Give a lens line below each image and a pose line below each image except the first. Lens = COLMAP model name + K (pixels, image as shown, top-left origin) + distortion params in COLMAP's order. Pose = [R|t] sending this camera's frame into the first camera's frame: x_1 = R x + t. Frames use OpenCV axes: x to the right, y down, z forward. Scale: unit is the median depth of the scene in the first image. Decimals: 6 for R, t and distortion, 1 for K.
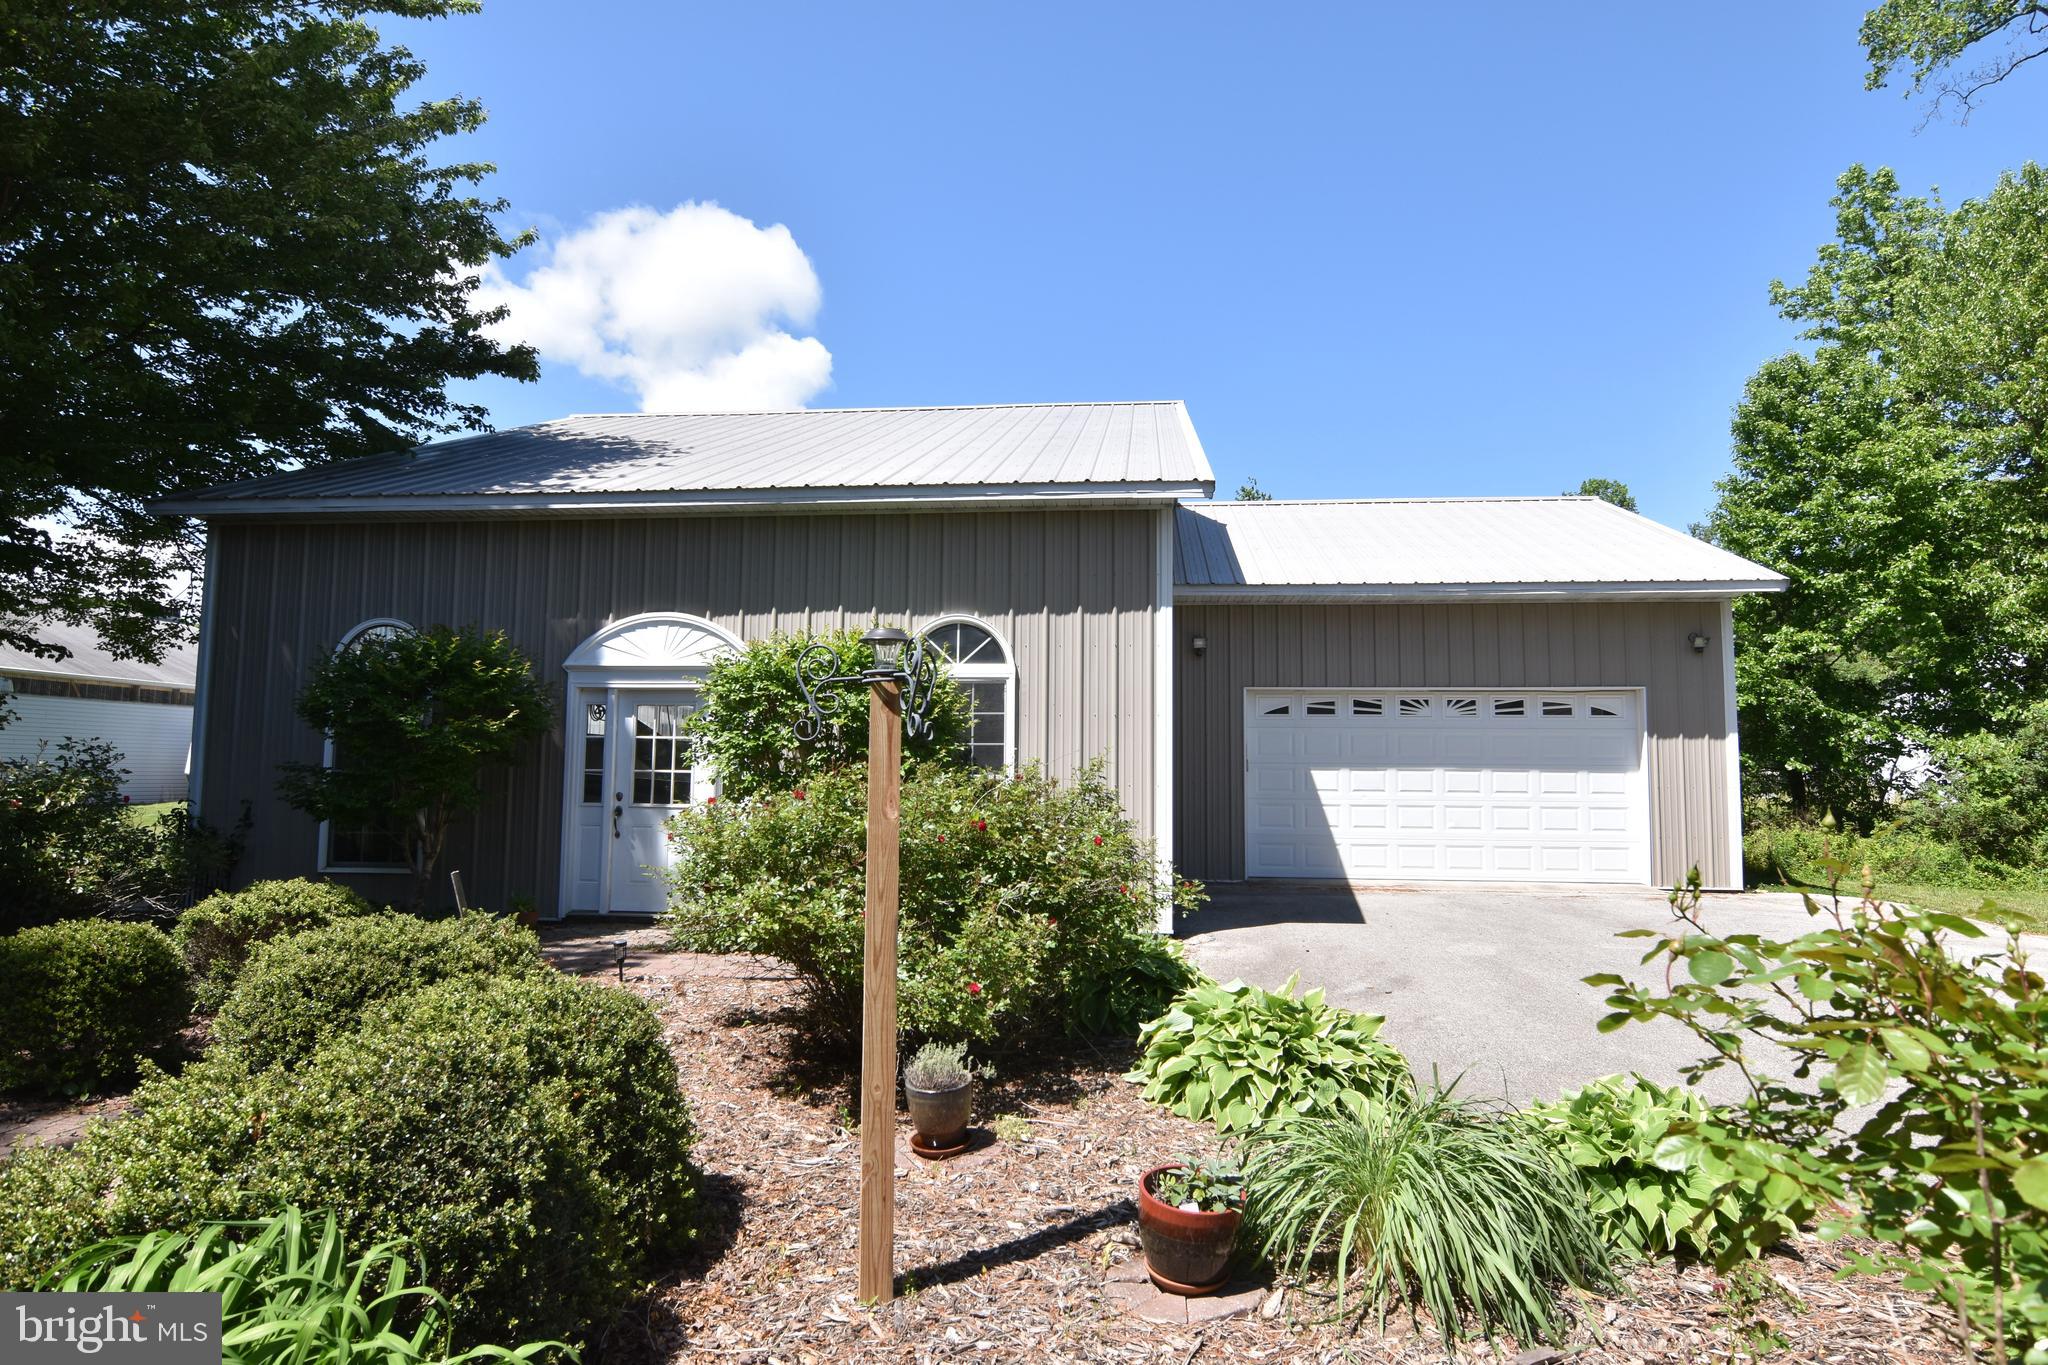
lens RADIAL K [[1143.8, 0, 1034.0], [0, 1143.8, 682.1], [0, 0, 1]] dist [0.001245, -0.016047]
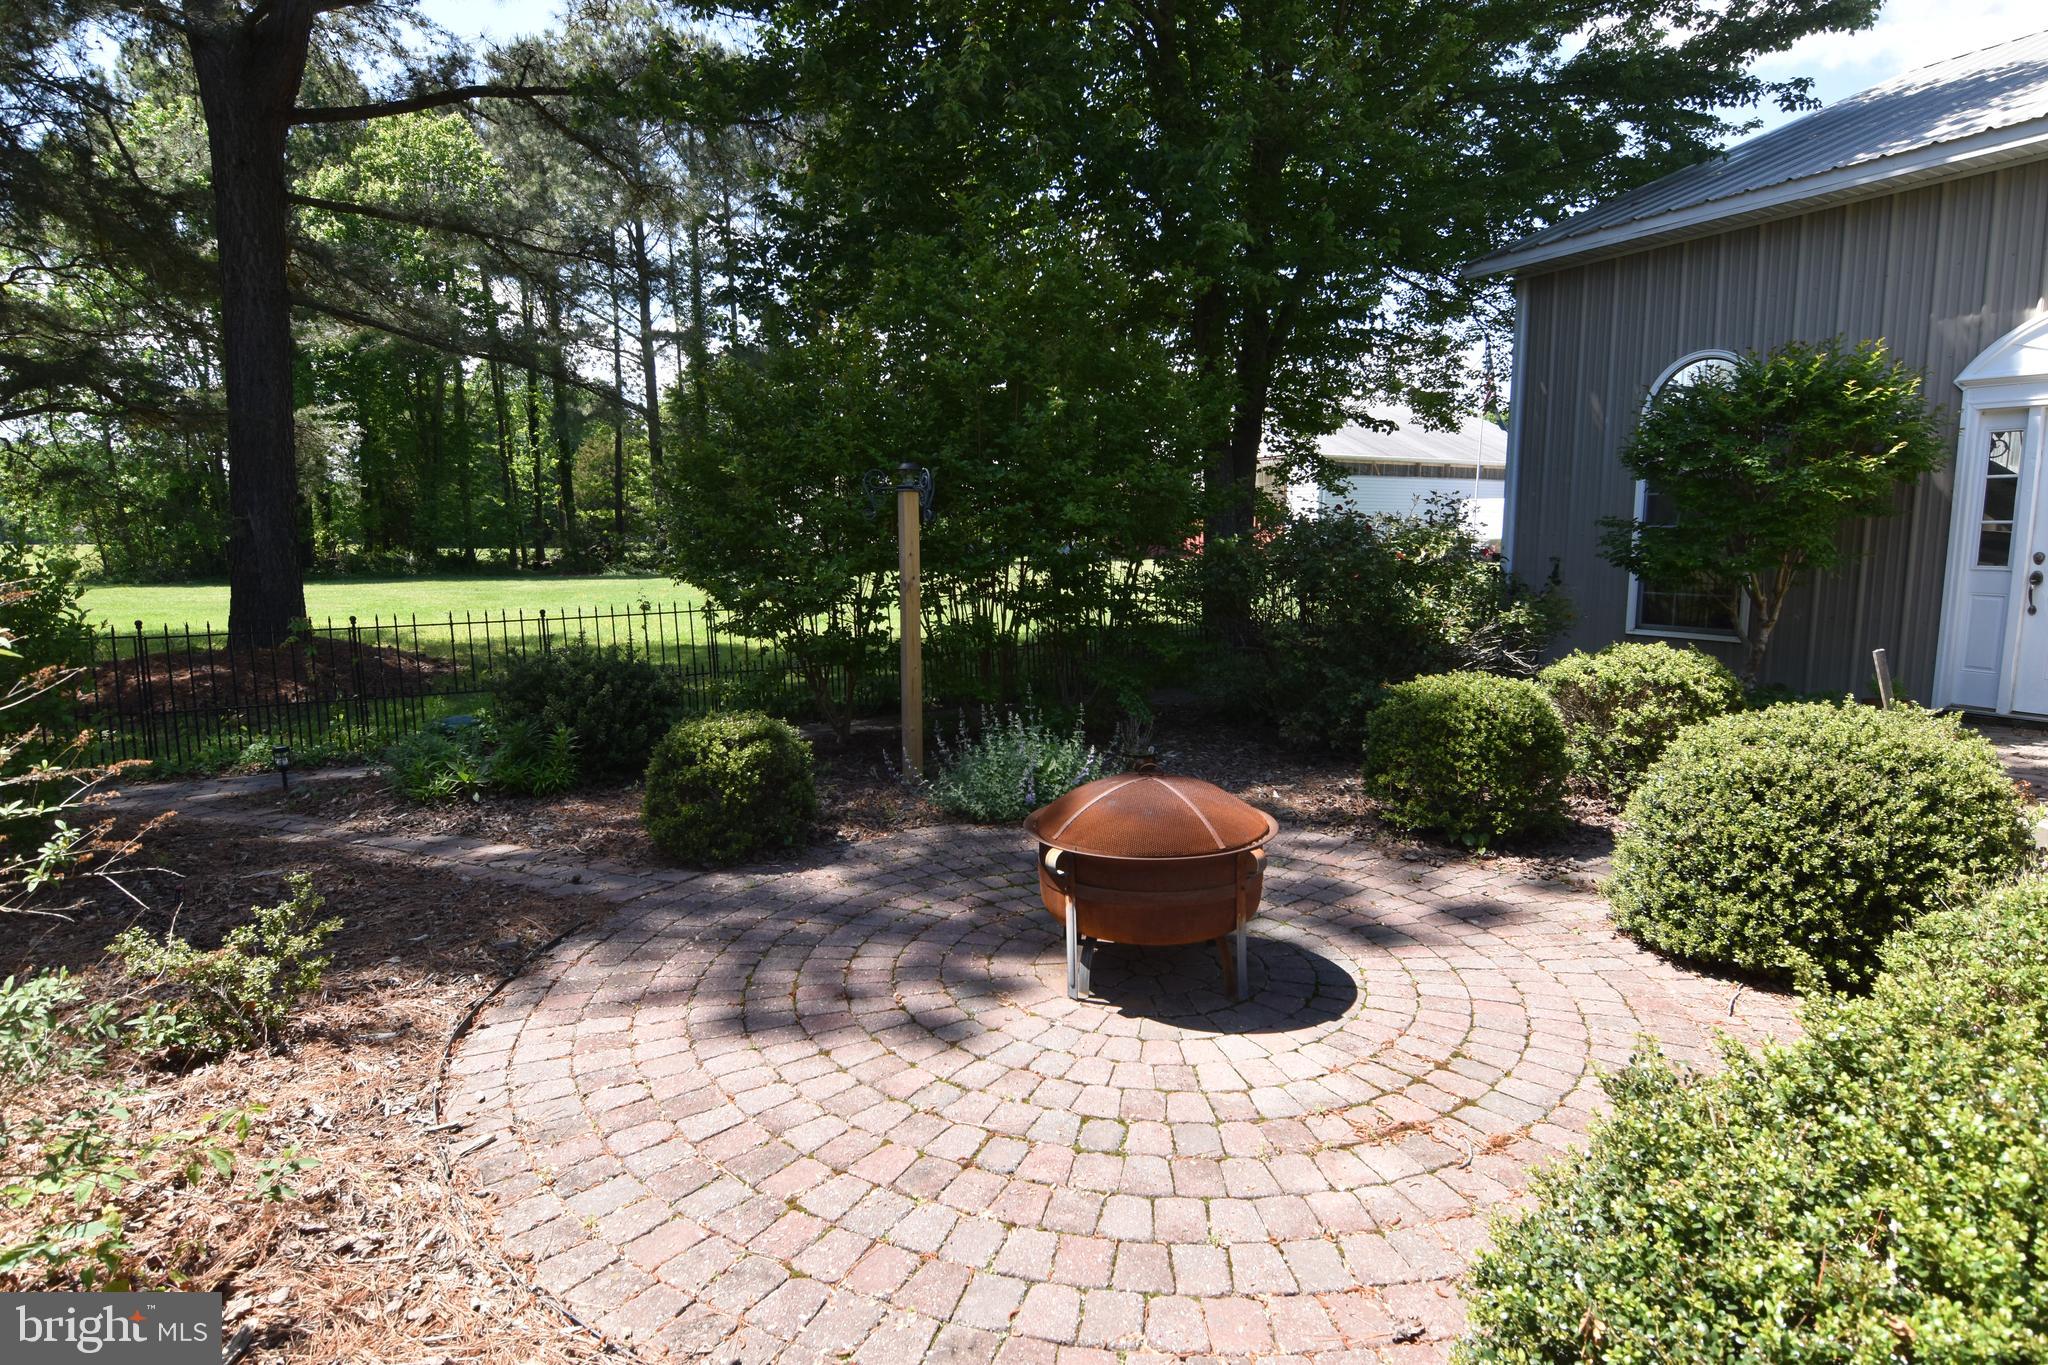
lens RADIAL K [[1097.6, 0, 1027.7], [0, 1097.6, 674.8], [0, 0, 1]] dist [0.000224, -0.014200]
pose [[0.544988, 0.098902, -0.832590, -0.135999], [0.071070, 0.983995, 0.163408, 0.015204], [0.835427, -0.148228, 0.529236, 0.092176]]
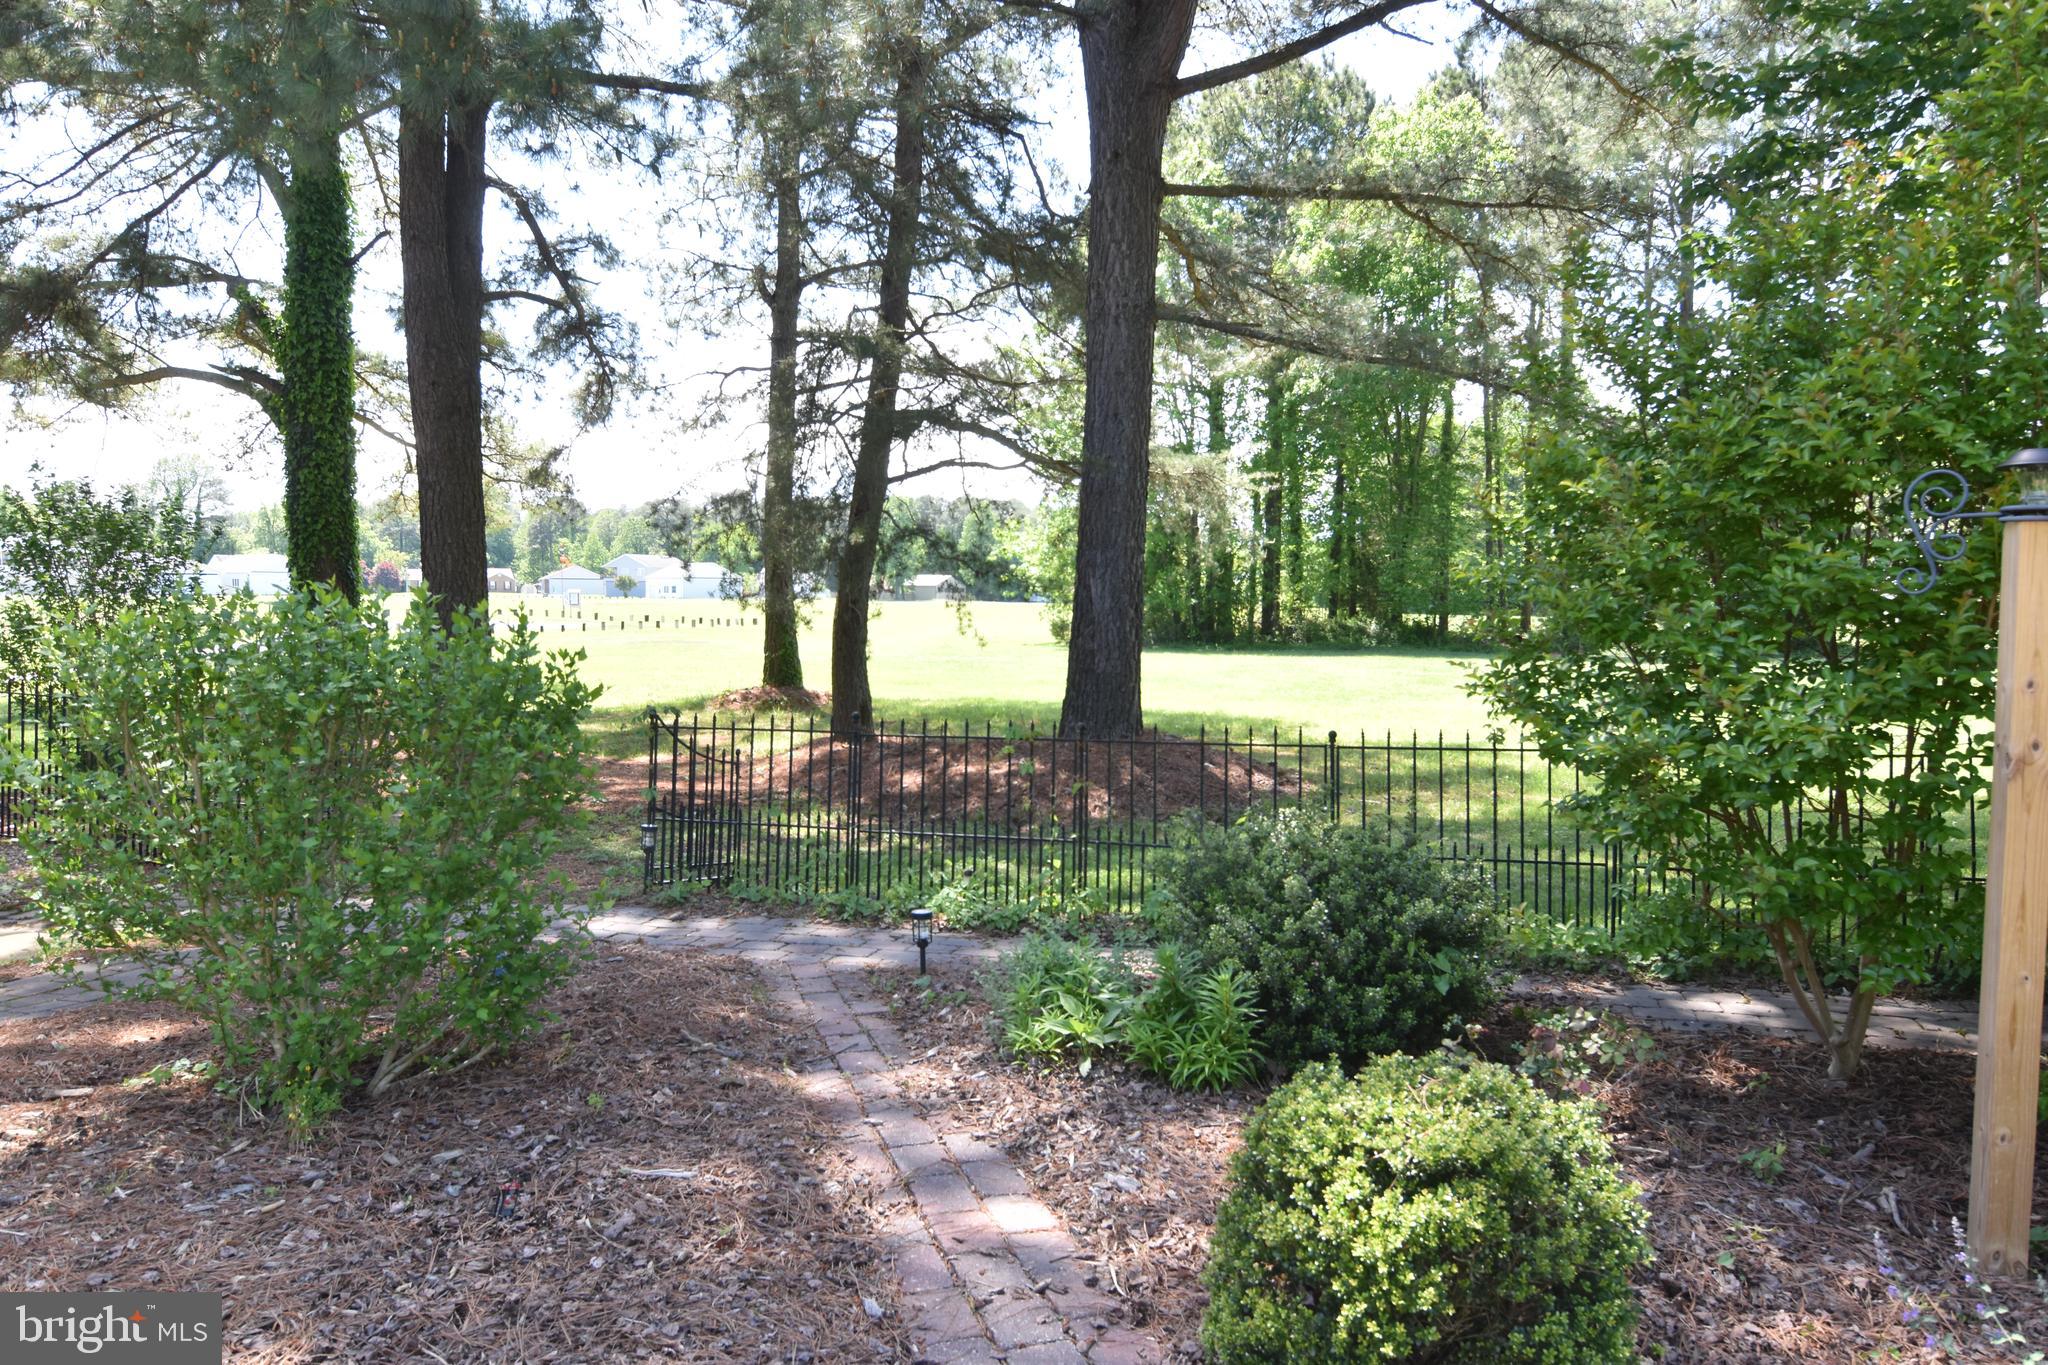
lens RADIAL K [[1379.9, 0, 1036.2], [0, 1379.9, 689.0], [0, 0, 1]] dist [0.005899, -0.038645]
pose [[-0.196325, 0.058398, -0.978798, -0.360493], [0.071221, 0.996438, 0.045165, 0.017202], [0.977949, -0.060844, -0.199785, 0.222952]]
